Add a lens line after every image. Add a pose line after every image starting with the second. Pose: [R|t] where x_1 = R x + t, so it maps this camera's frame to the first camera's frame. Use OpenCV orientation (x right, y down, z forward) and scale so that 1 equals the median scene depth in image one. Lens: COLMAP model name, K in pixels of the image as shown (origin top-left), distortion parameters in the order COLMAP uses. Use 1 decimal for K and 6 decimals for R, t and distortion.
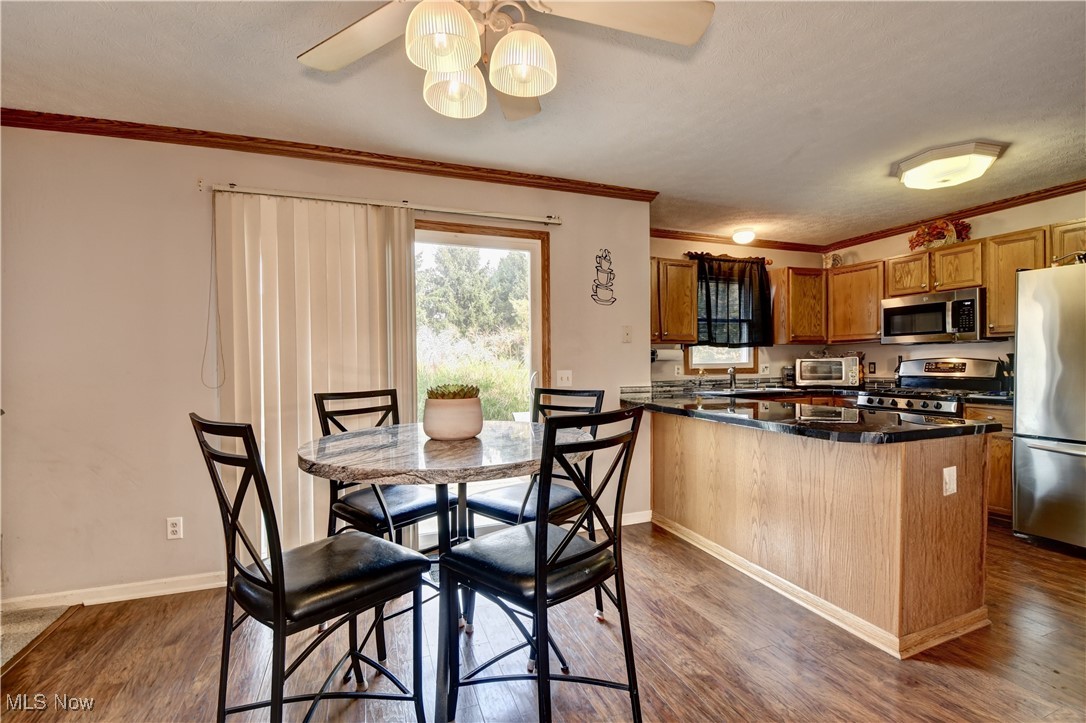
lens RADIAL K [[474.3, 0, 548.7], [0, 474.3, 369.8], [0, 0, 1]] dist [0.001458, -0.007237]
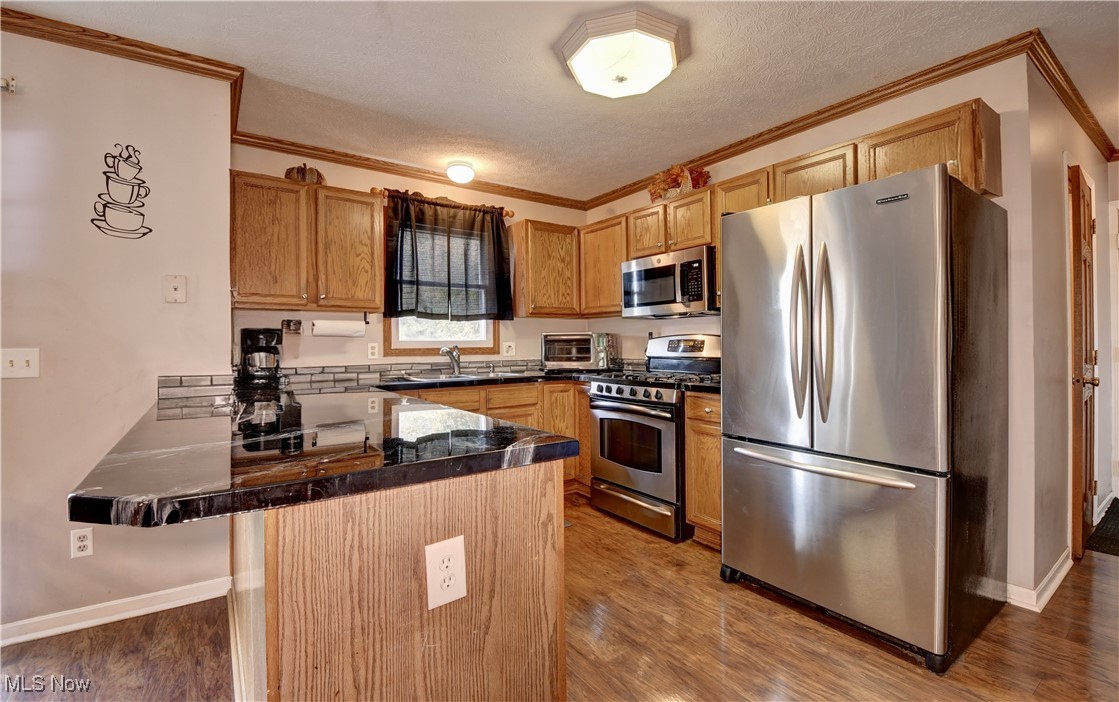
lens RADIAL K [[487.8, 0, 558.8], [0, 487.8, 341.9], [0, 0, 1]] dist [-0.005331, -0.001743]
pose [[0.969138, 0.003428, 0.246493, 0.456646], [0.002269, 0.999737, -0.022825, 0.007410], [-0.246507, 0.022679, 0.968876, 0.261294]]
